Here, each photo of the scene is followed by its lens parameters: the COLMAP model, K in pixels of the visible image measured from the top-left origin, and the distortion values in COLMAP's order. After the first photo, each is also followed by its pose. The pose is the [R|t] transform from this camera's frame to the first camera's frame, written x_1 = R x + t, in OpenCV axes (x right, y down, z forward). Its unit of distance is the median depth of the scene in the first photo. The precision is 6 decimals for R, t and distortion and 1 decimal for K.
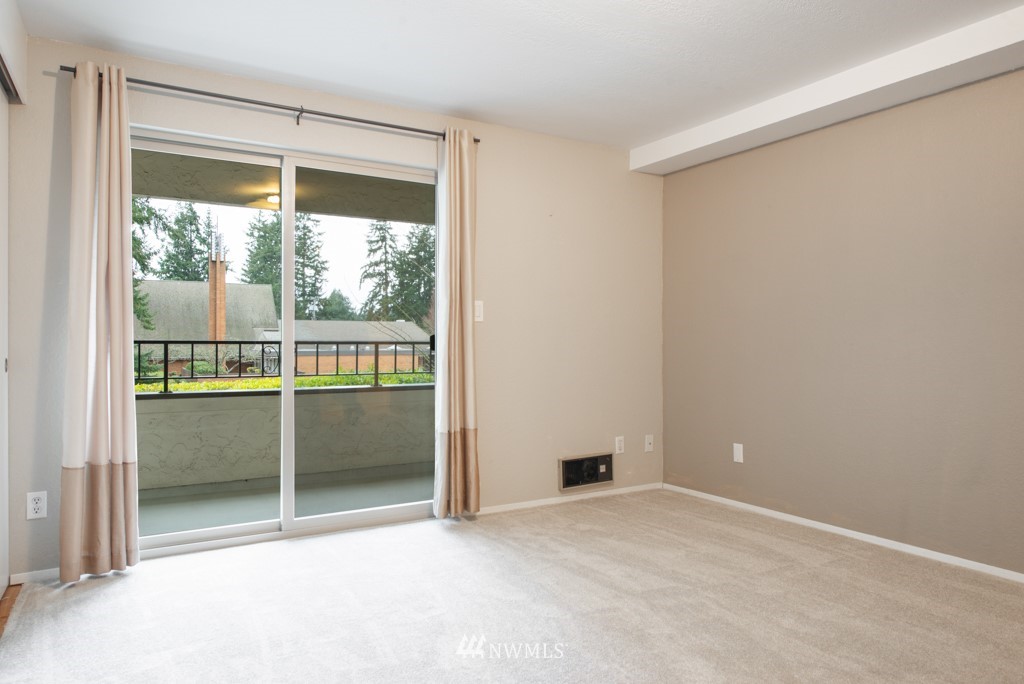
lens RADIAL K [[643.9, 0, 515.0], [0, 643.9, 340.2], [0, 0, 1]] dist [-0.000971, 0.004714]
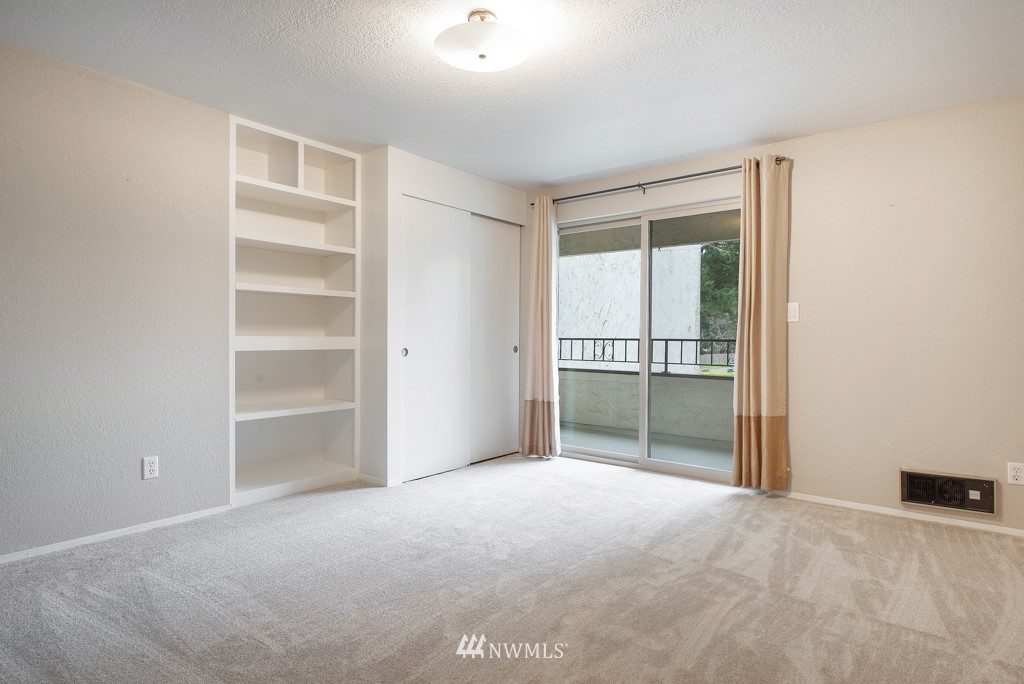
lens RADIAL K [[553.5, 0, 539.9], [0, 553.5, 340.9], [0, 0, 1]] dist [-0.000299, -0.004532]
pose [[0.384848, 0.005981, -0.922961, 0.636280], [-0.002059, 0.999982, 0.005622, -0.000902], [0.922978, -0.000264, 0.384853, 0.237827]]
